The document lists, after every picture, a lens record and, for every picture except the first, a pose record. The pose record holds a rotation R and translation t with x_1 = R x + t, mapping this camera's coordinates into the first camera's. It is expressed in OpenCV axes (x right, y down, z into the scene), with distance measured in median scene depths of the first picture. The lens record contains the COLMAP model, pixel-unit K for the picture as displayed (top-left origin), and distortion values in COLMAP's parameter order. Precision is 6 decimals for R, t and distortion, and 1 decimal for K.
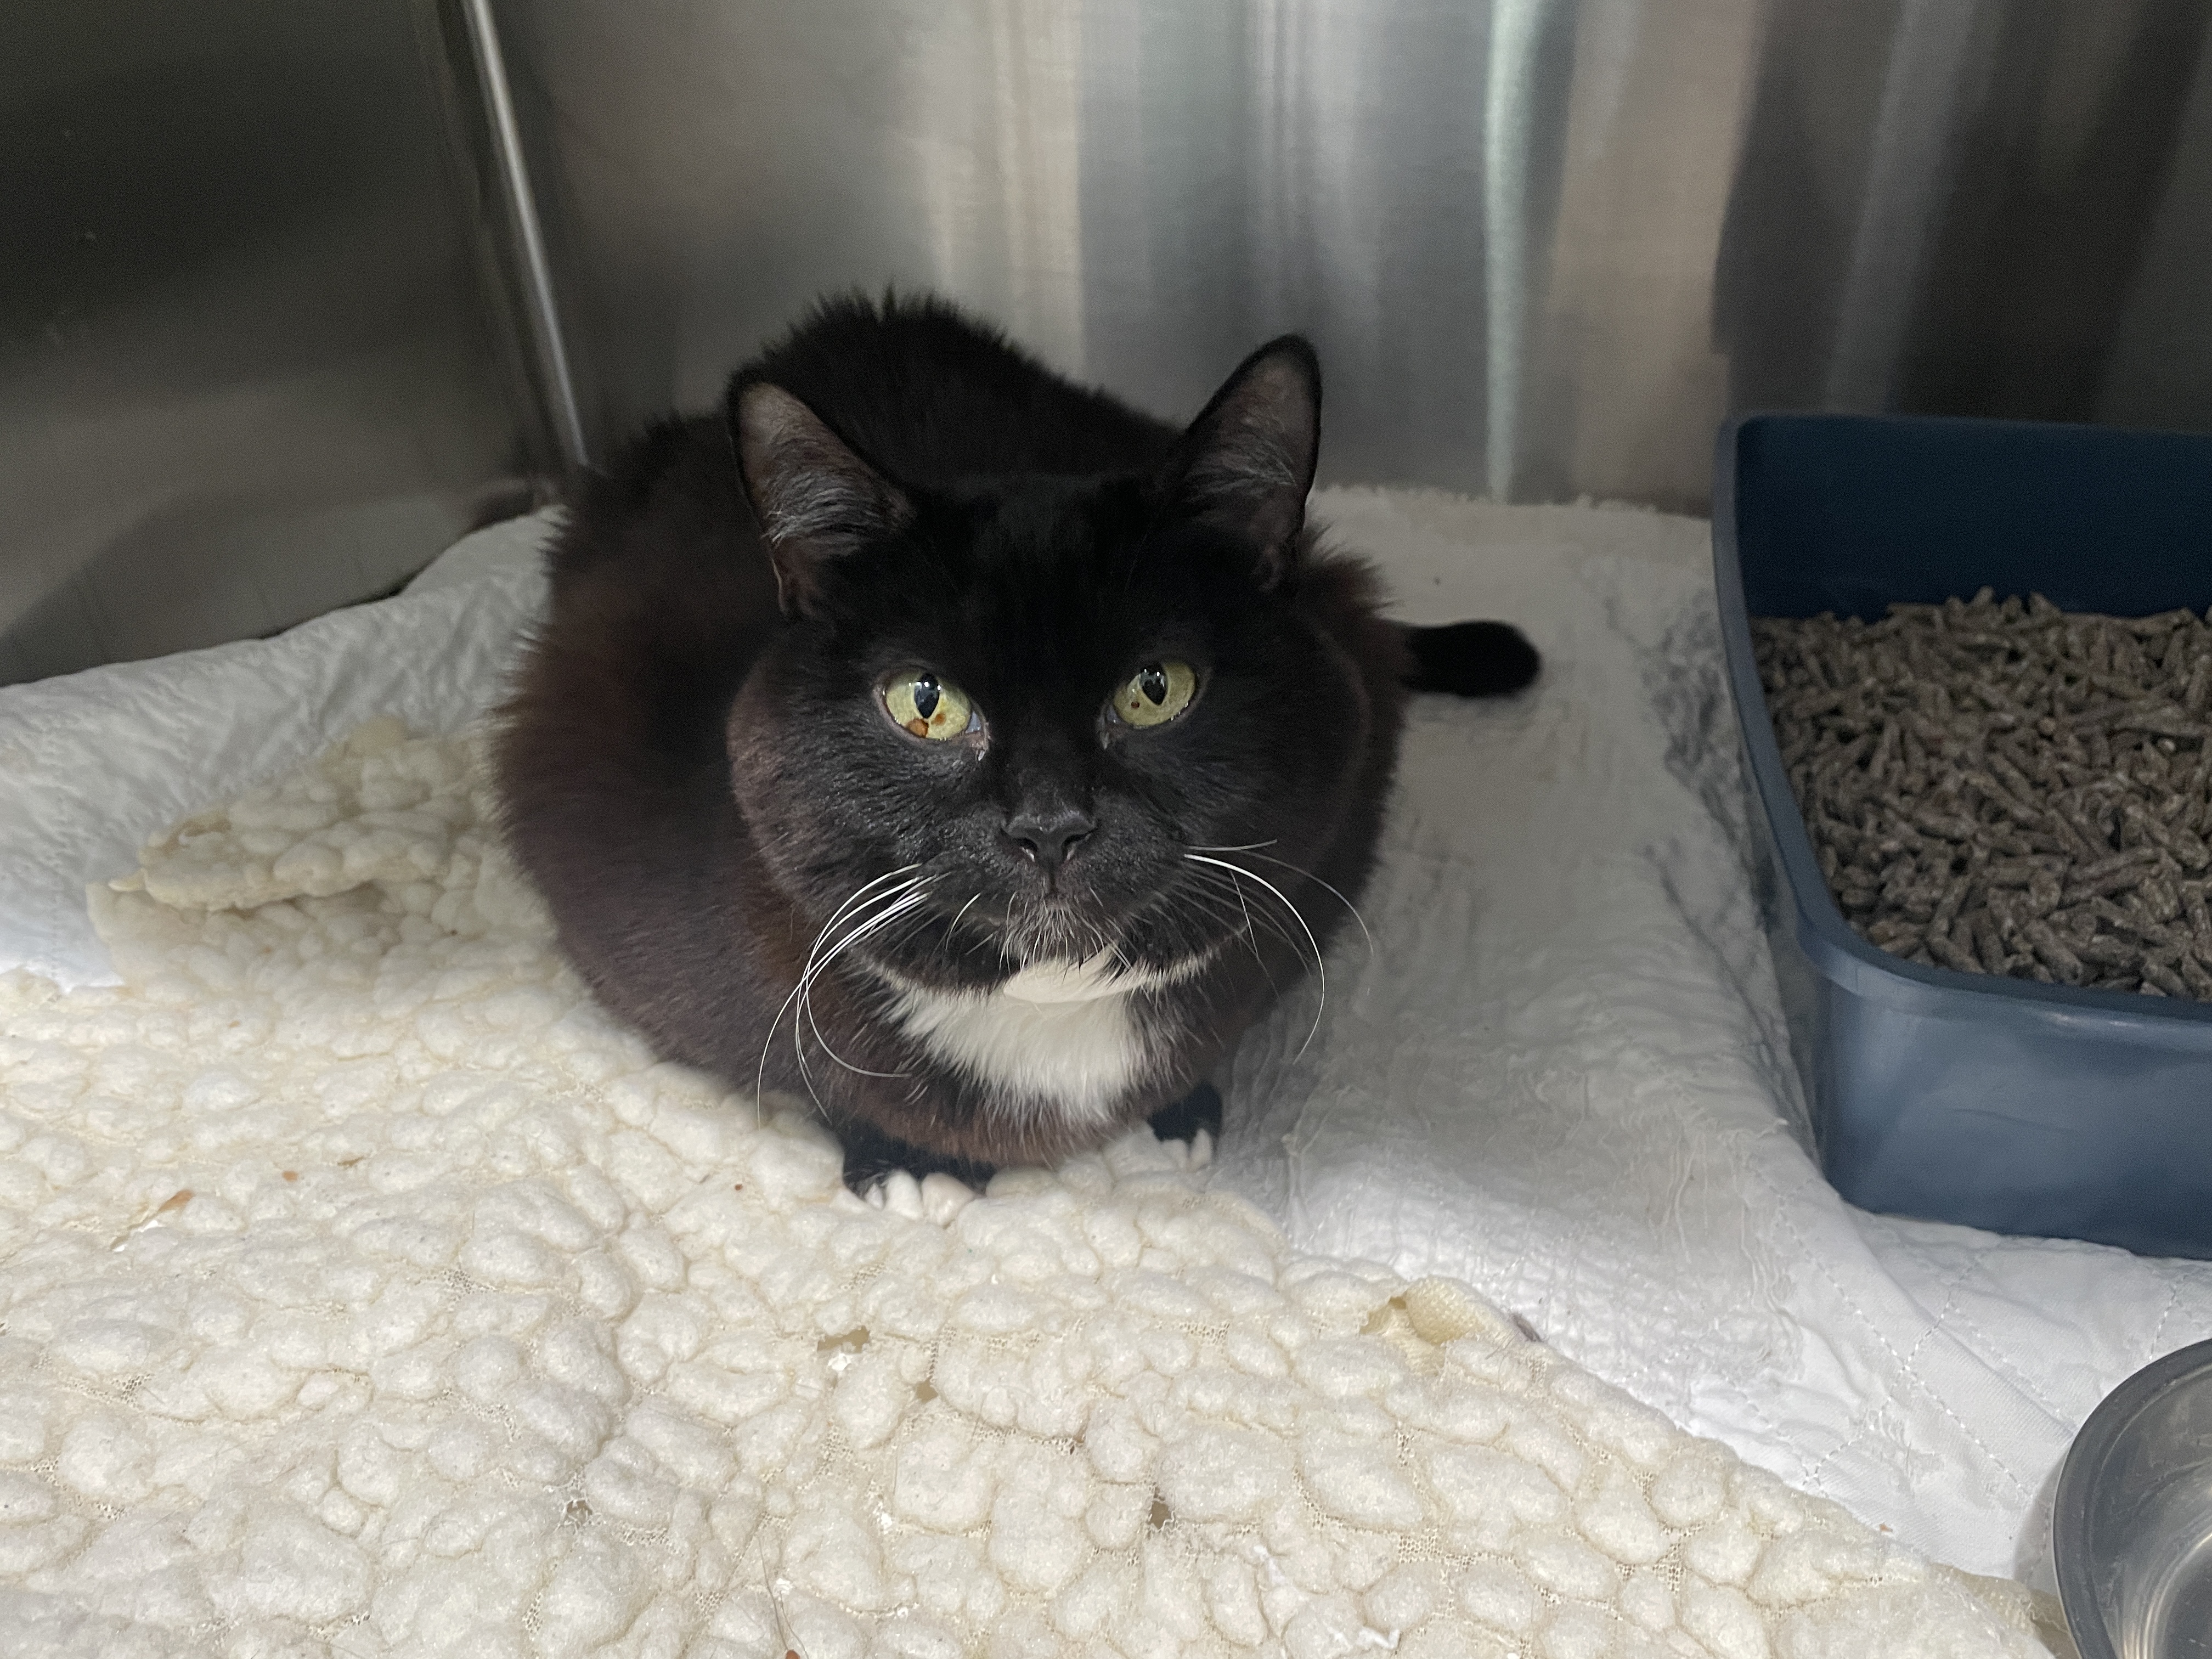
lens RADIAL K [[1676.4, 0, 1115.5], [0, 1676.4, 832.6], [0, 0, 1]] dist [0.045011, -0.074330]
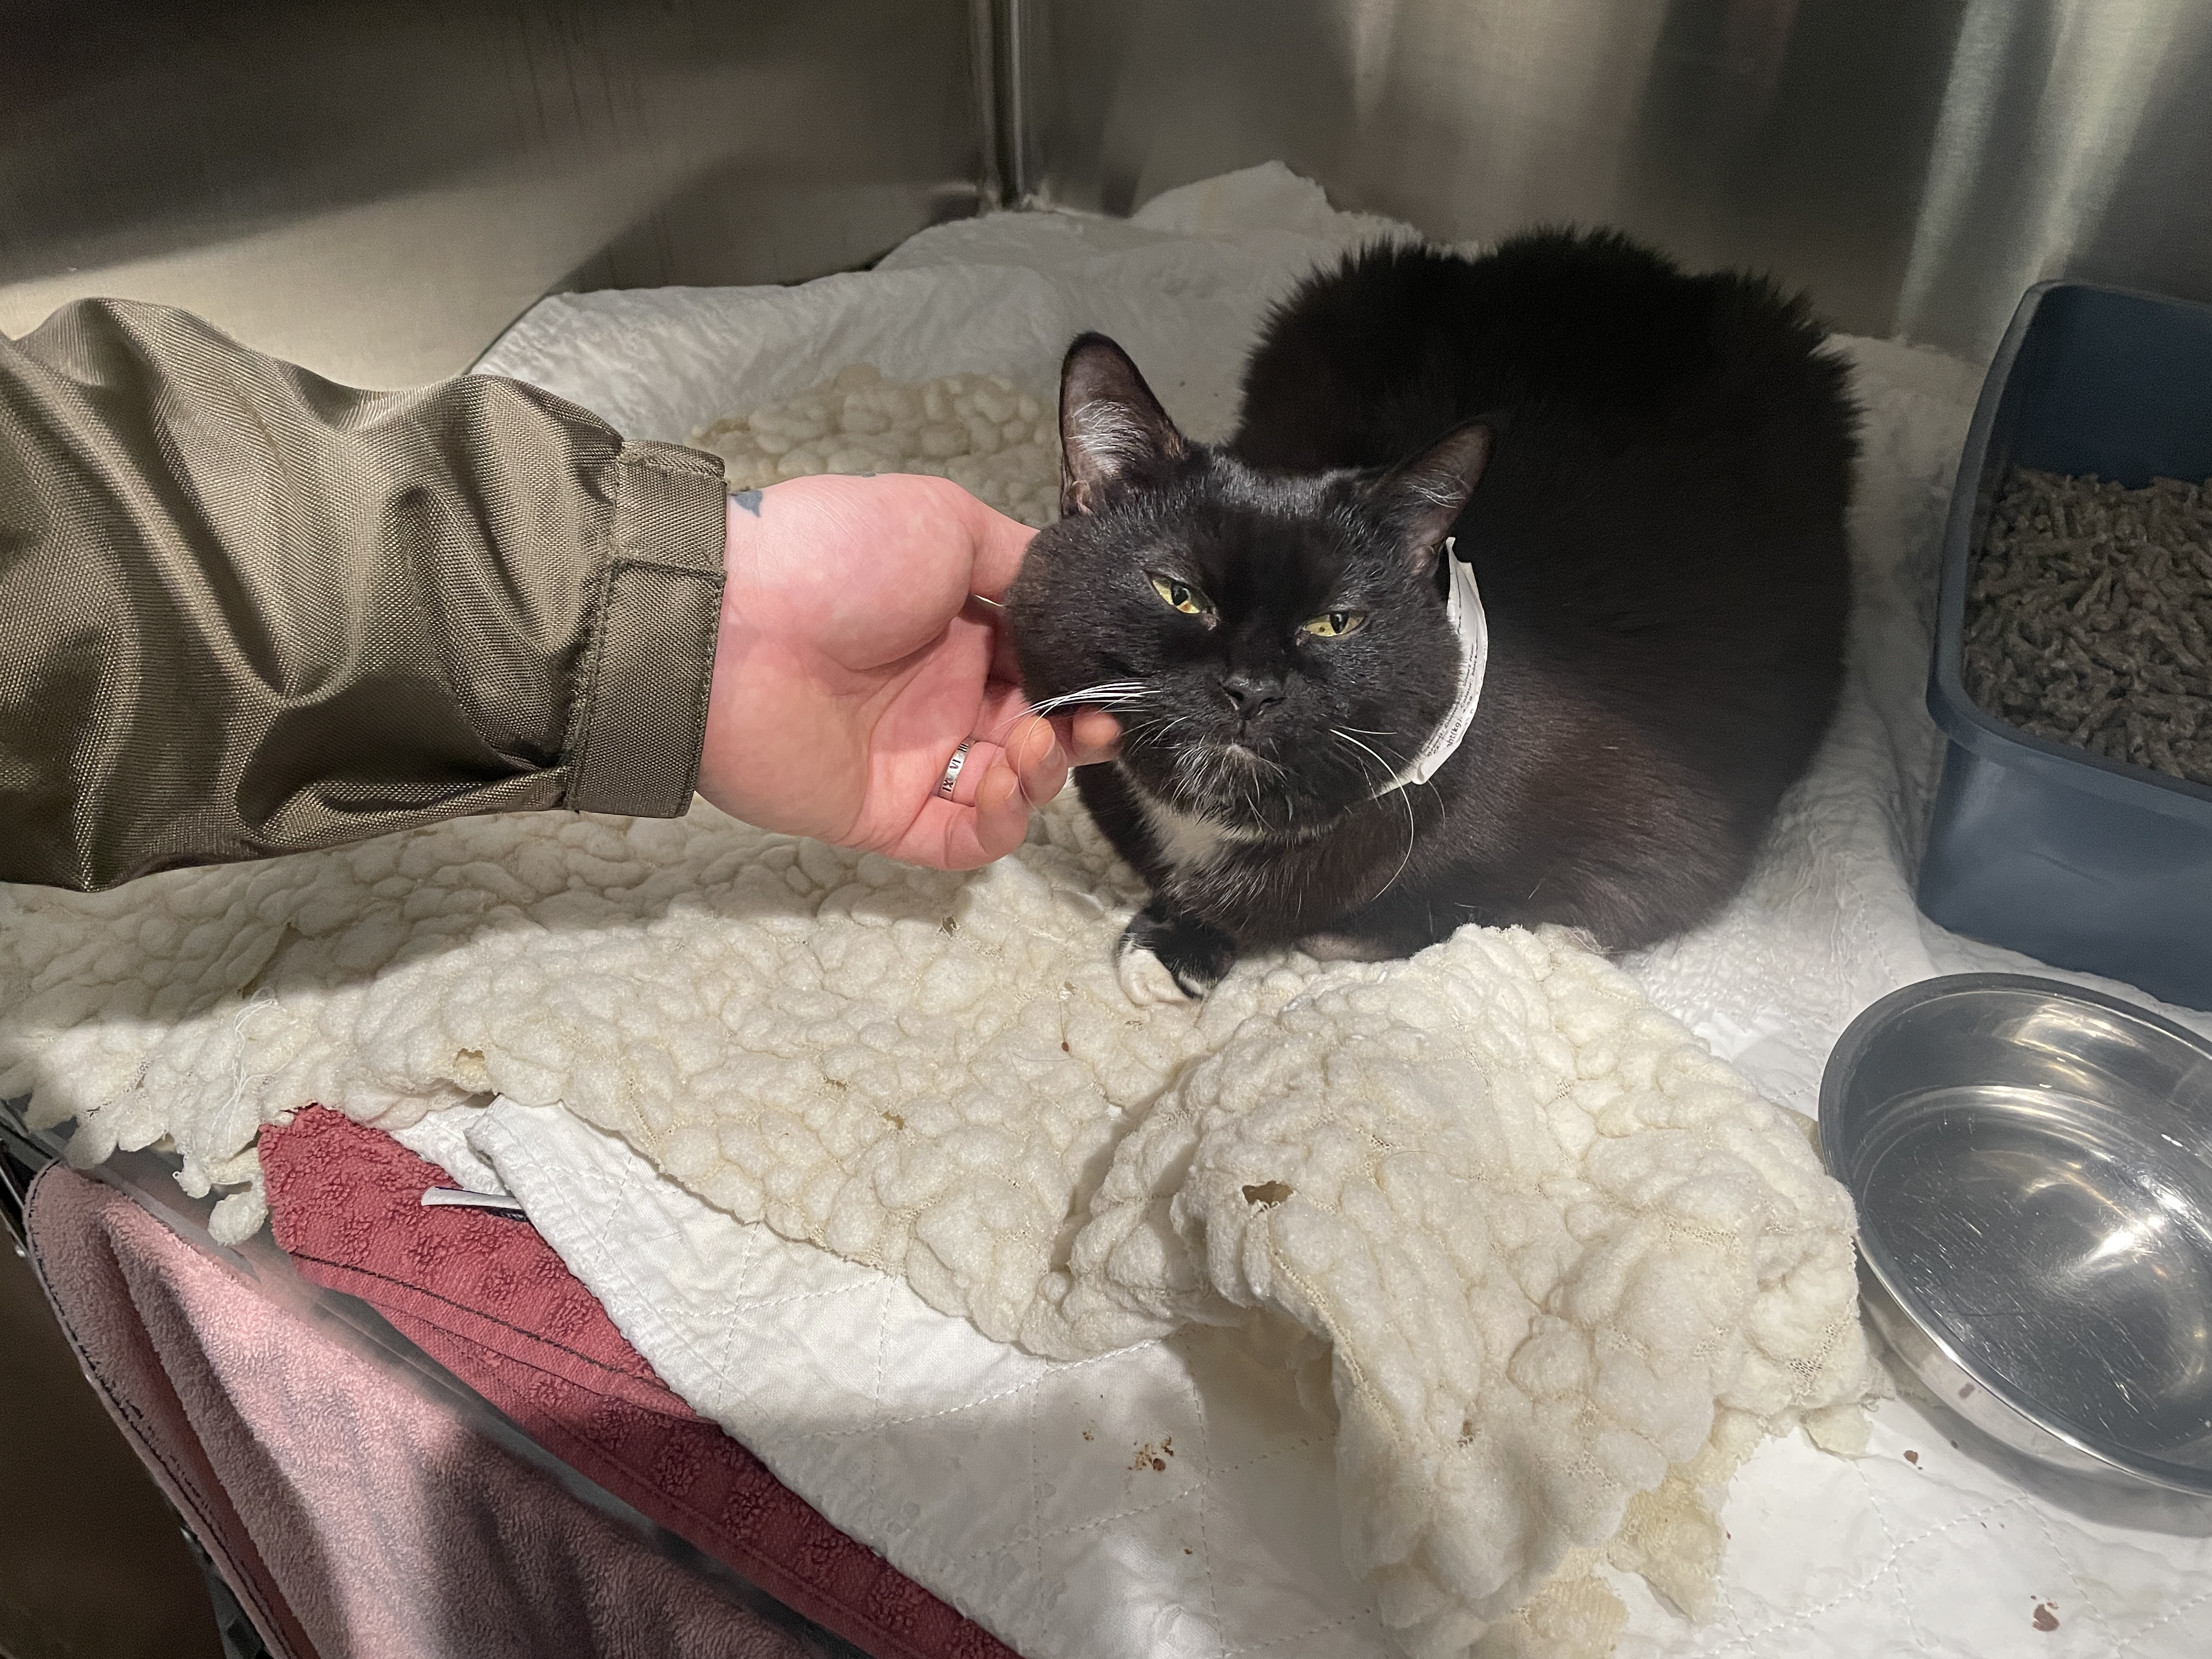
lens RADIAL K [[1676.4, 0, 1127.4], [0, 1676.4, 816.4], [0, 0, 1]] dist [0.045011, -0.074330]
pose [[0.967139, 0.201101, -0.155565, 0.025142], [-0.180771, 0.974153, 0.135456, 0.061135], [0.178784, -0.102883, 0.978494, -0.260095]]
